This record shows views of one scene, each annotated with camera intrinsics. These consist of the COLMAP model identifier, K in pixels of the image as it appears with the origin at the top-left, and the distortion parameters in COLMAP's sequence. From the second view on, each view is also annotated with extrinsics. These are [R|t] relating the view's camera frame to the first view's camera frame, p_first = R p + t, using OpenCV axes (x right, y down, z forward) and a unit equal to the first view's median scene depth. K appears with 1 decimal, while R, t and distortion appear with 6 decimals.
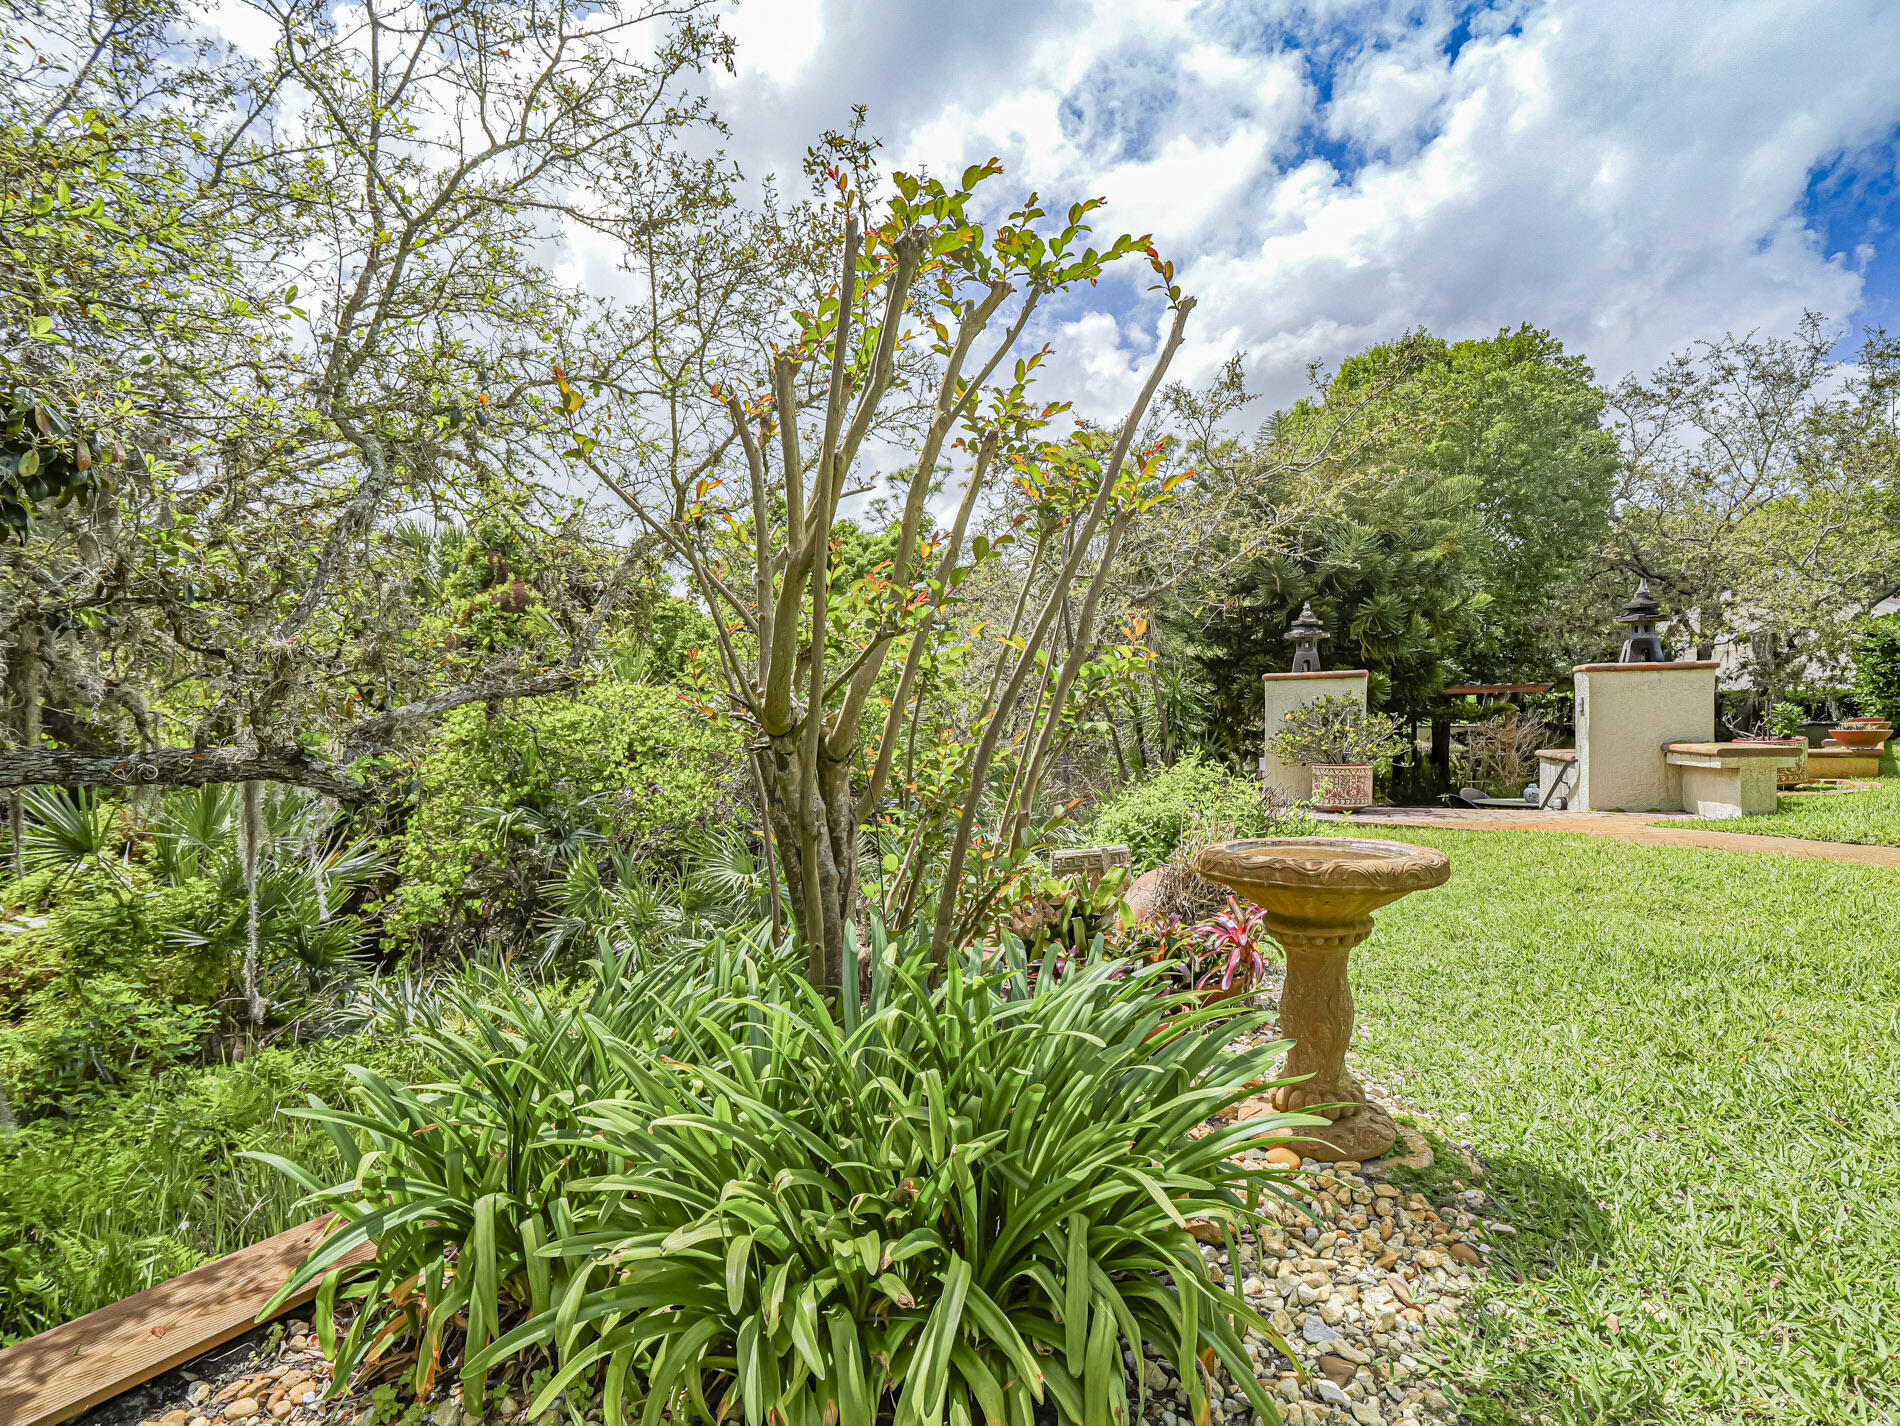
lens RADIAL K [[893.3, 0, 949.6], [0, 893.3, 721.1], [0, 0, 1]] dist [-0.002643, -0.000522]
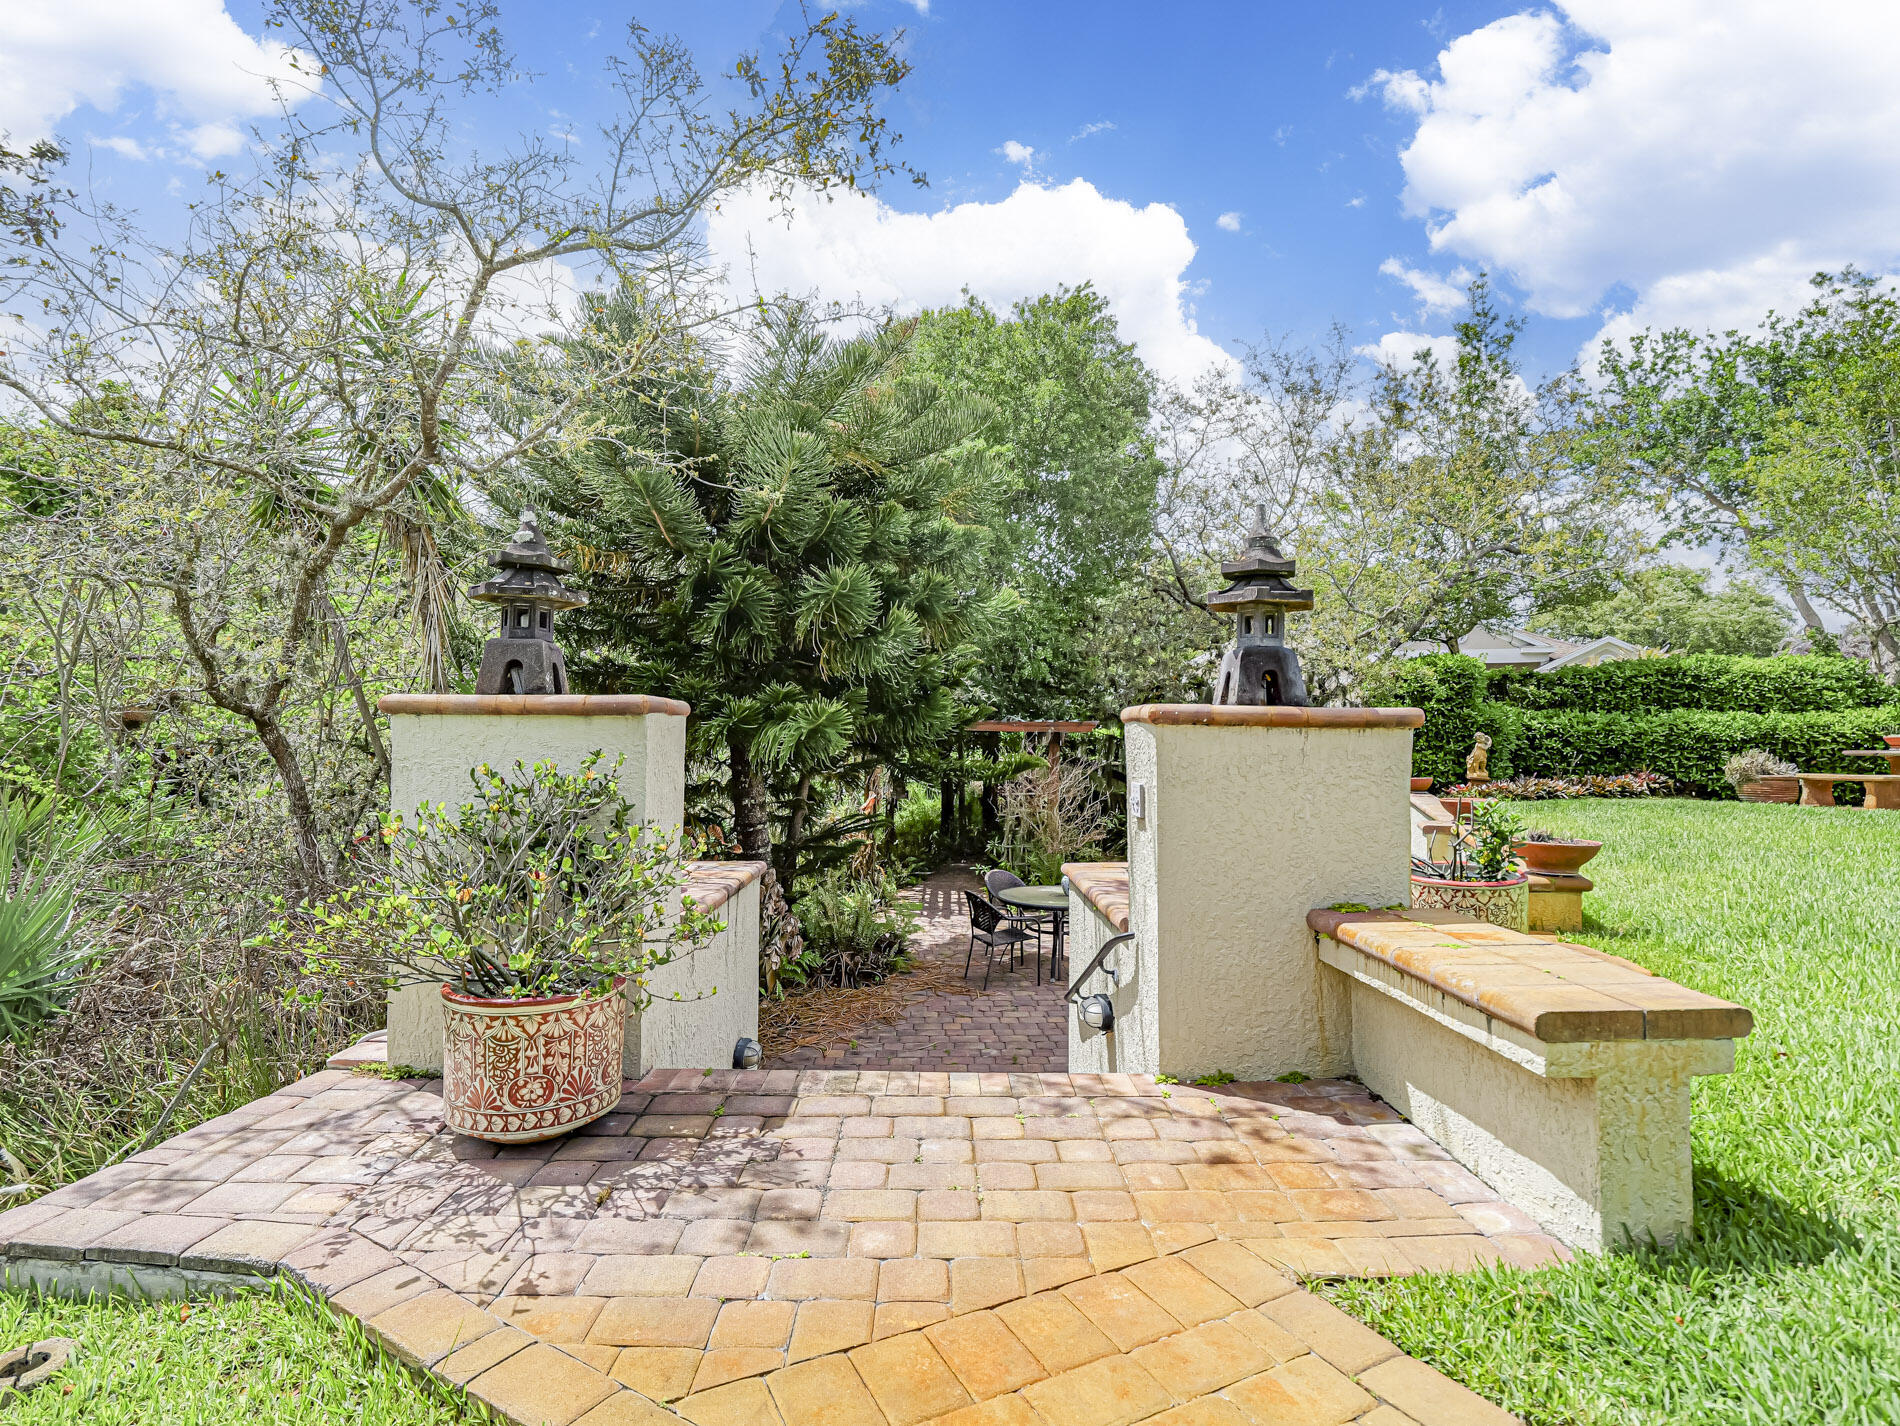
lens RADIAL K [[930.8, 0, 951.2], [0, 930.8, 714.9], [0, 0, 1]] dist [-0.002309, -0.001507]
pose [[0.909958, 0.011949, 0.414529, 0.331669], [0.001052, 0.999515, -0.031121, -0.033957], [-0.414700, 0.028755, 0.909504, 0.475189]]
